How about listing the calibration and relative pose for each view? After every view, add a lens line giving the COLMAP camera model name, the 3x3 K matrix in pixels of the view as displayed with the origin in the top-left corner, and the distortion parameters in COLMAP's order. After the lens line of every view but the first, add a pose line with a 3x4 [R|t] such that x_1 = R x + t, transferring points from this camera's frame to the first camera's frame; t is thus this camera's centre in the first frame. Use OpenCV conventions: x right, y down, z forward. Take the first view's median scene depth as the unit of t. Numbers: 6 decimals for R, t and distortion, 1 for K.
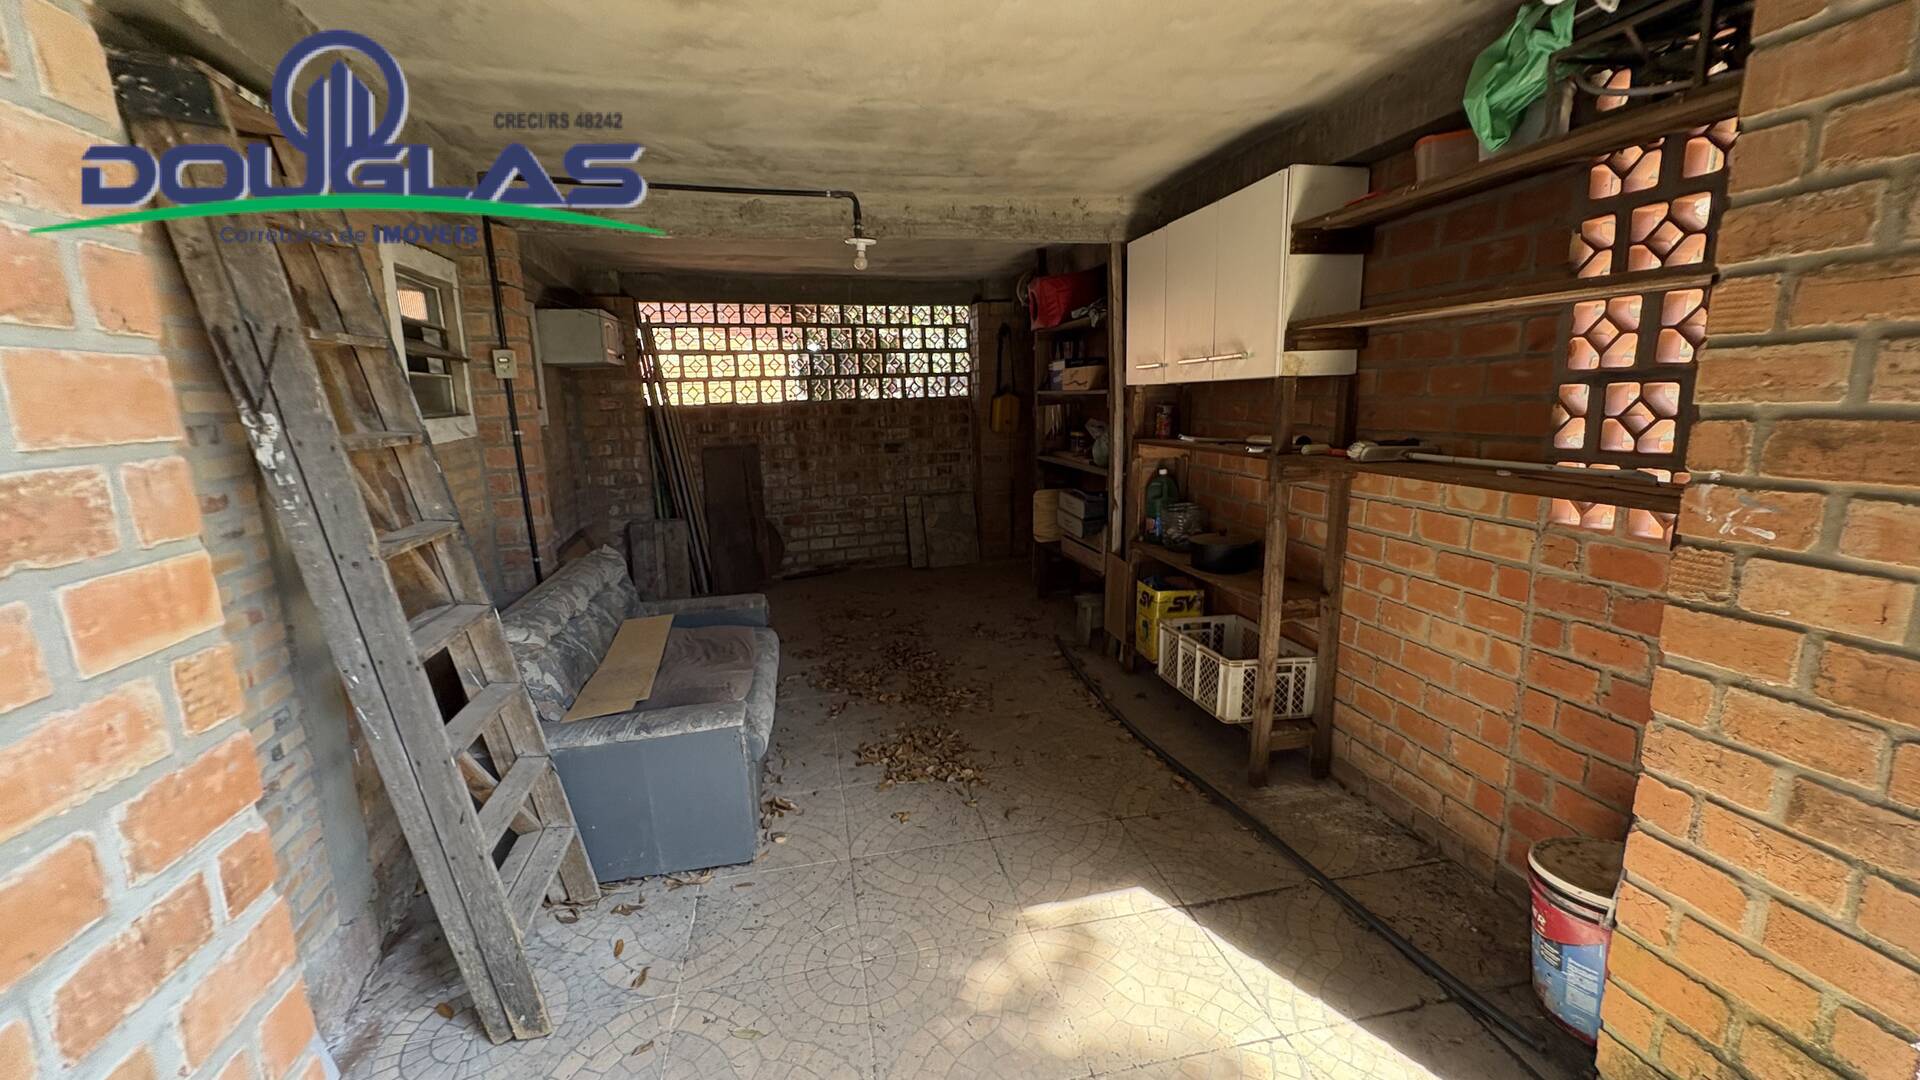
lens RADIAL K [[770.4, 0, 958.8], [0, 770.4, 535.7], [0, 0, 1]] dist [-0.002661, -0.000017]
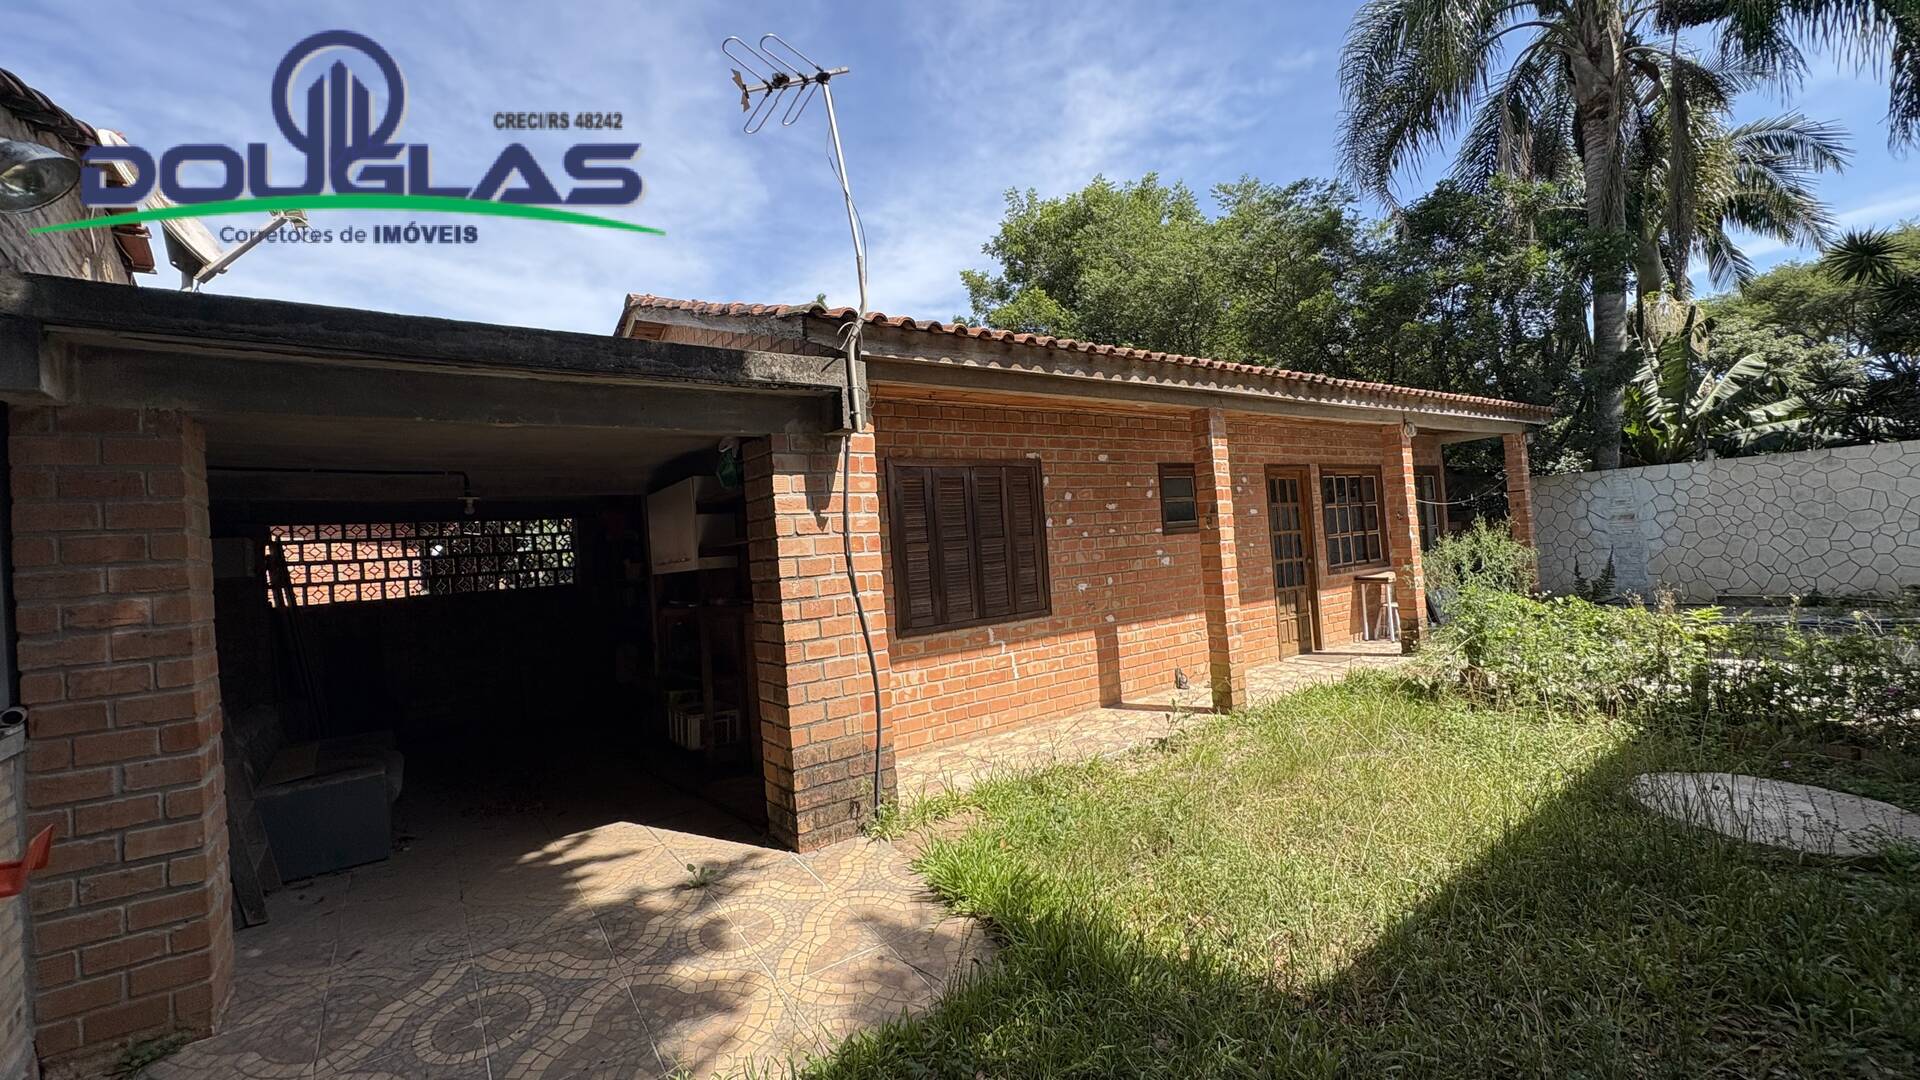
lens RADIAL K [[766.0, 0, 959.2], [0, 766.0, 538.2], [0, 0, 1]] dist [0.000159, 0.000500]
pose [[0.914010, -0.031430, 0.404473, 0.100293], [0.120420, 0.973080, -0.196505, 0.092423], [-0.387408, 0.228314, 0.893189, -0.521205]]
